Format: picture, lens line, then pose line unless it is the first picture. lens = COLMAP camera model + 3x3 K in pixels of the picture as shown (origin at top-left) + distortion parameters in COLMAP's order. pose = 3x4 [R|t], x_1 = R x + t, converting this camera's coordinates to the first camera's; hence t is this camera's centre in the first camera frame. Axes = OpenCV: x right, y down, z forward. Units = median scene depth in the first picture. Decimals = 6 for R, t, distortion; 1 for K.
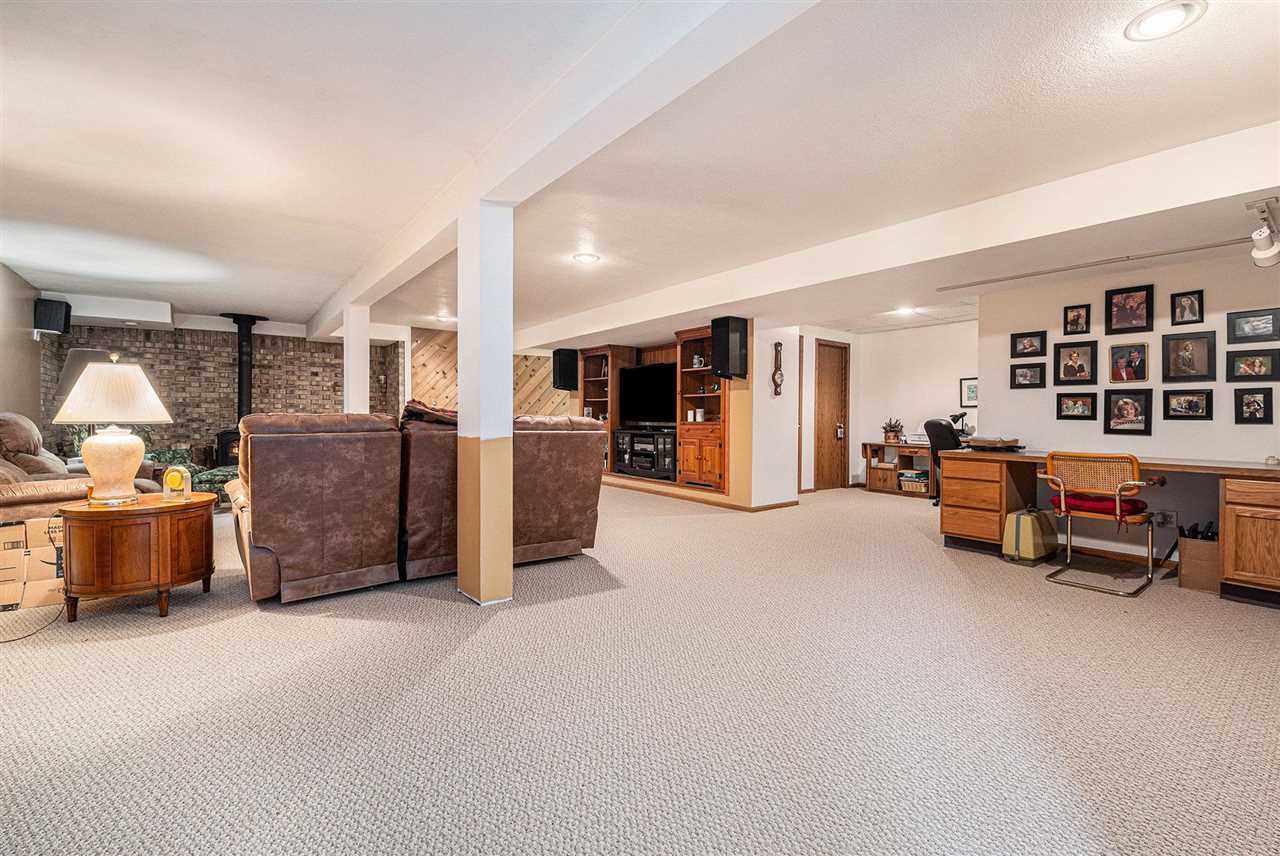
lens RADIAL K [[565.7, 0, 636.1], [0, 565.7, 420.0], [0, 0, 1]] dist [-0.019981, -0.000453]
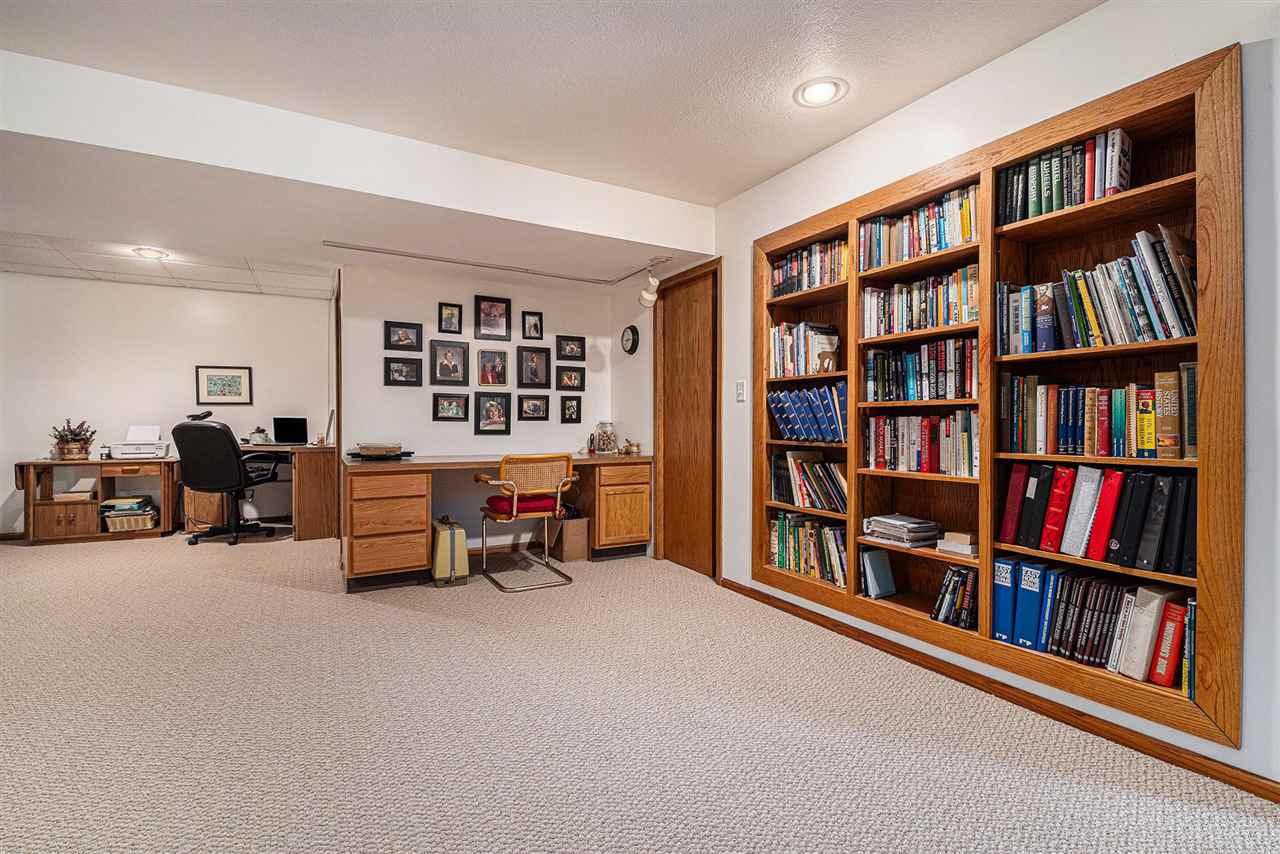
lens RADIAL K [[565.4, 0, 632.8], [0, 565.4, 420.1], [0, 0, 1]] dist [-0.017749, -0.001074]
pose [[0.107435, -0.006697, 0.994190, -0.158720], [0.004030, 0.999972, 0.006301, -0.007251], [-0.994204, 0.003330, 0.107459, 0.591614]]
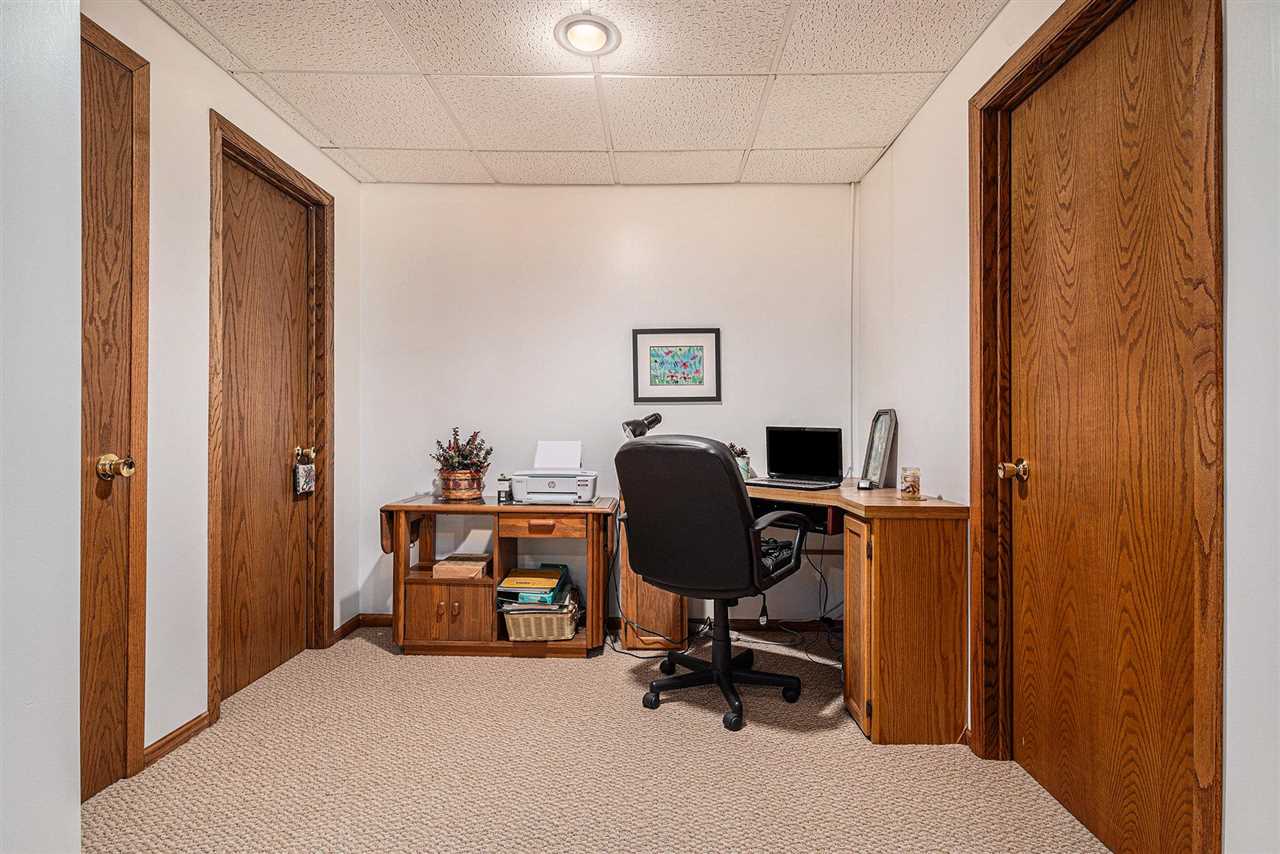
lens RADIAL K [[644.6, 0, 640.2], [0, 644.6, 434.4], [0, 0, 1]] dist [0.006053, 0.000533]
pose [[0.612857, -0.016341, 0.790025, 0.372056], [0.002512, 0.999821, 0.018733, -0.013114], [-0.790190, -0.009496, 0.612789, 1.216674]]
